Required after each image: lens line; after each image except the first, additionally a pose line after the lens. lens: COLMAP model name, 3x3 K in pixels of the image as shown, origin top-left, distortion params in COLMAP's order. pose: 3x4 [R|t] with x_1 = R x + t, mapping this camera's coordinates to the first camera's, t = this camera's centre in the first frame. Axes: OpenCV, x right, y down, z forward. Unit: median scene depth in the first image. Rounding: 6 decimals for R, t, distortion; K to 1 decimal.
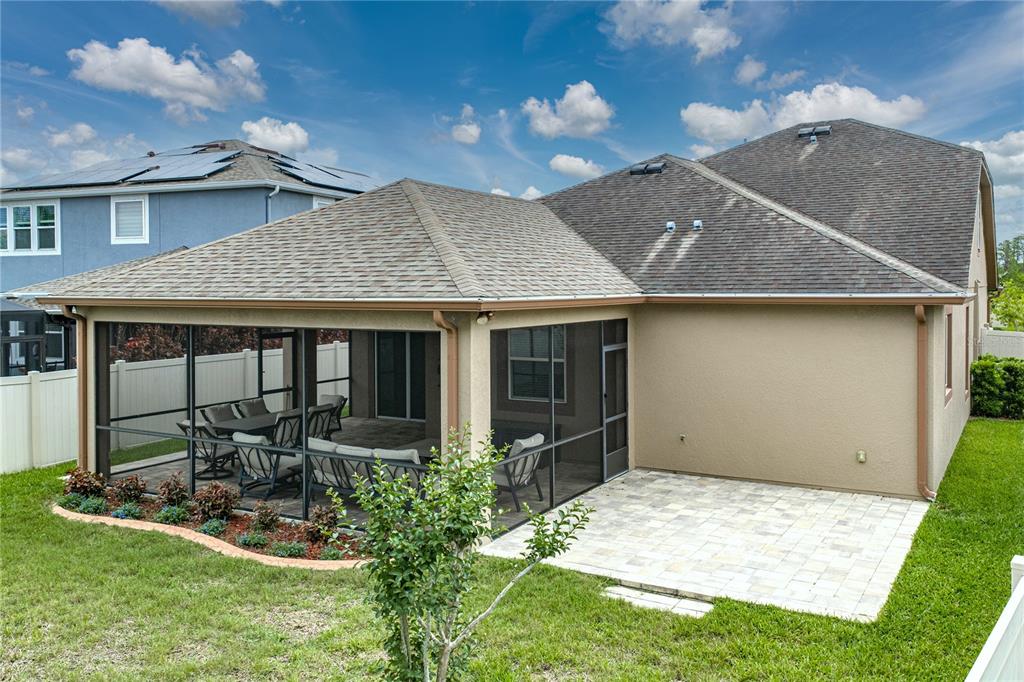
lens RADIAL K [[874.7, 0, 517.3], [0, 874.7, 311.7], [0, 0, 1]] dist [0.028835, 0.003433]
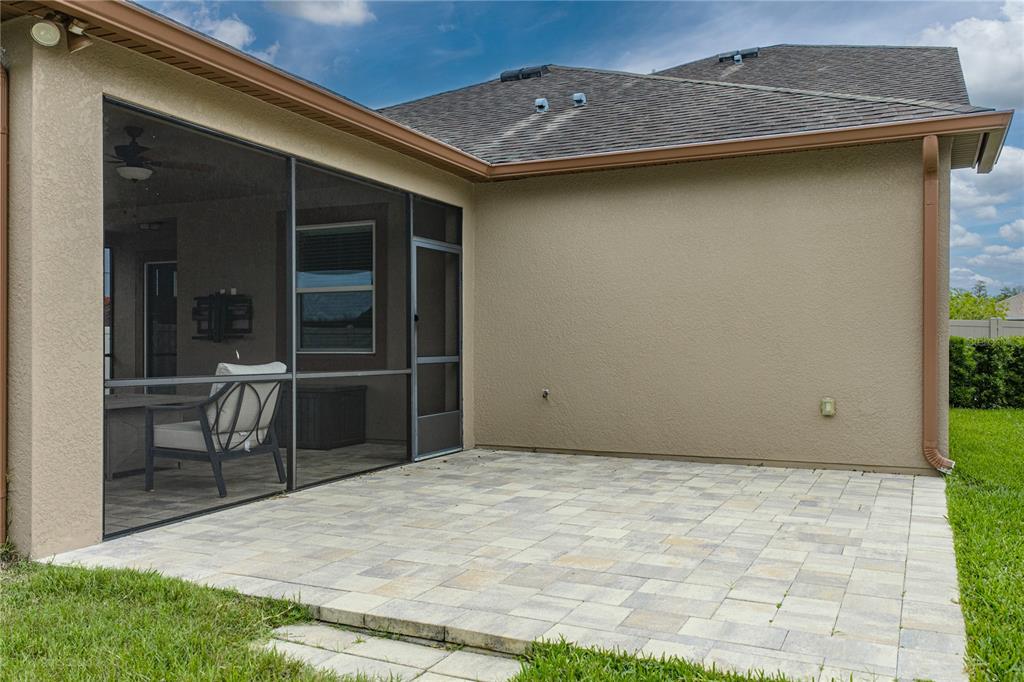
lens RADIAL K [[874.7, 0, 516.1], [0, 874.7, 347.2], [0, 0, 1]] dist [0.028835, 0.003433]
pose [[0.995926, 0.007644, 0.089848, 0.137312], [-0.005669, 0.999737, -0.022208, 0.154160], [-0.089994, 0.021608, 0.995708, 0.465302]]
